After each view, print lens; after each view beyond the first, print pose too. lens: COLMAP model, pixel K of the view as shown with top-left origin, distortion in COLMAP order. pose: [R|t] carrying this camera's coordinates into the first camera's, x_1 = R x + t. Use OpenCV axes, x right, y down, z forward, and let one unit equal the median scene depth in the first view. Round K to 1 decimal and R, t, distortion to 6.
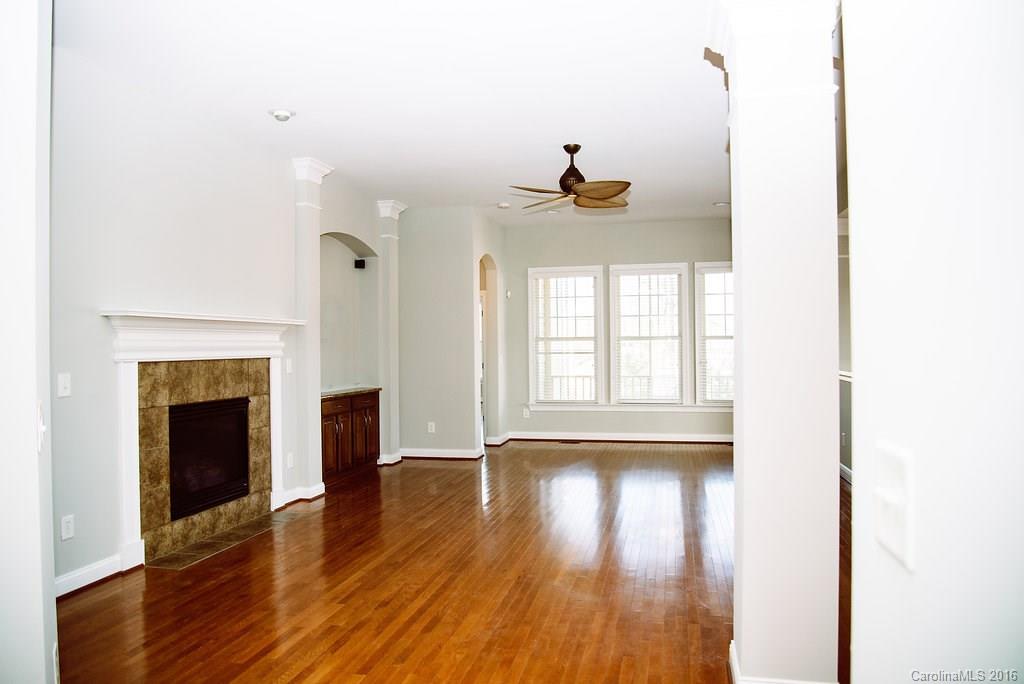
lens RADIAL K [[710.8, 0, 512.0], [0, 710.8, 342.0], [0, 0, 1]] dist [0.003052, 0.001798]
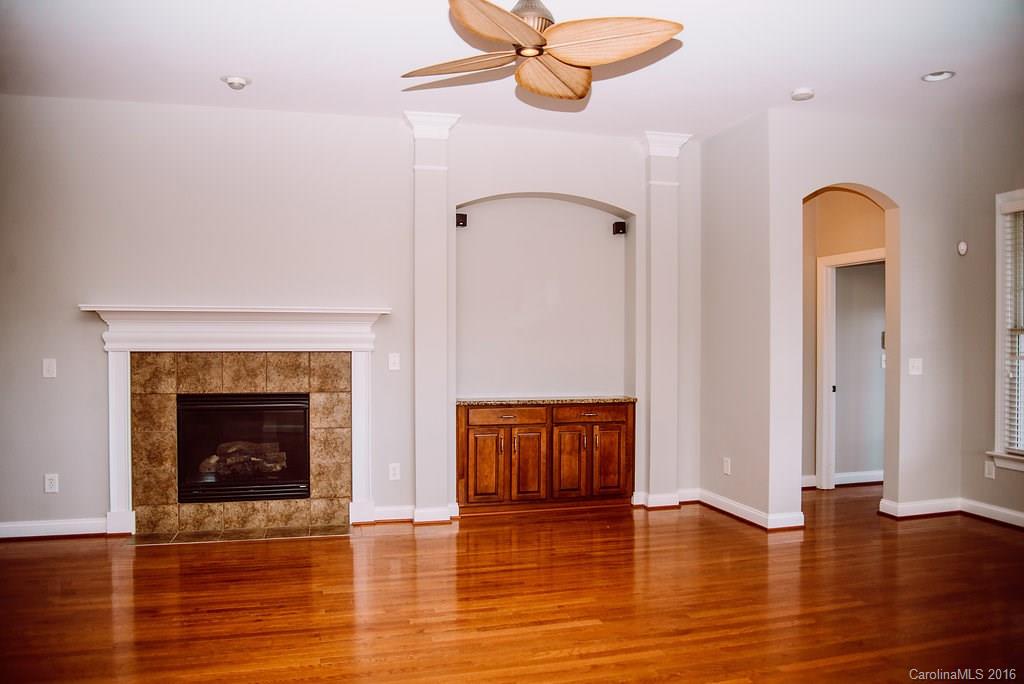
lens RADIAL K [[761.3, 0, 512.0], [0, 761.3, 342.0], [0, 0, 1]] dist [-0.054070, 0.003901]
pose [[0.466883, 0.013833, -0.884211, 0.655990], [-0.002446, 0.999894, 0.014351, -0.004153], [0.884315, -0.004538, 0.466868, 0.814478]]
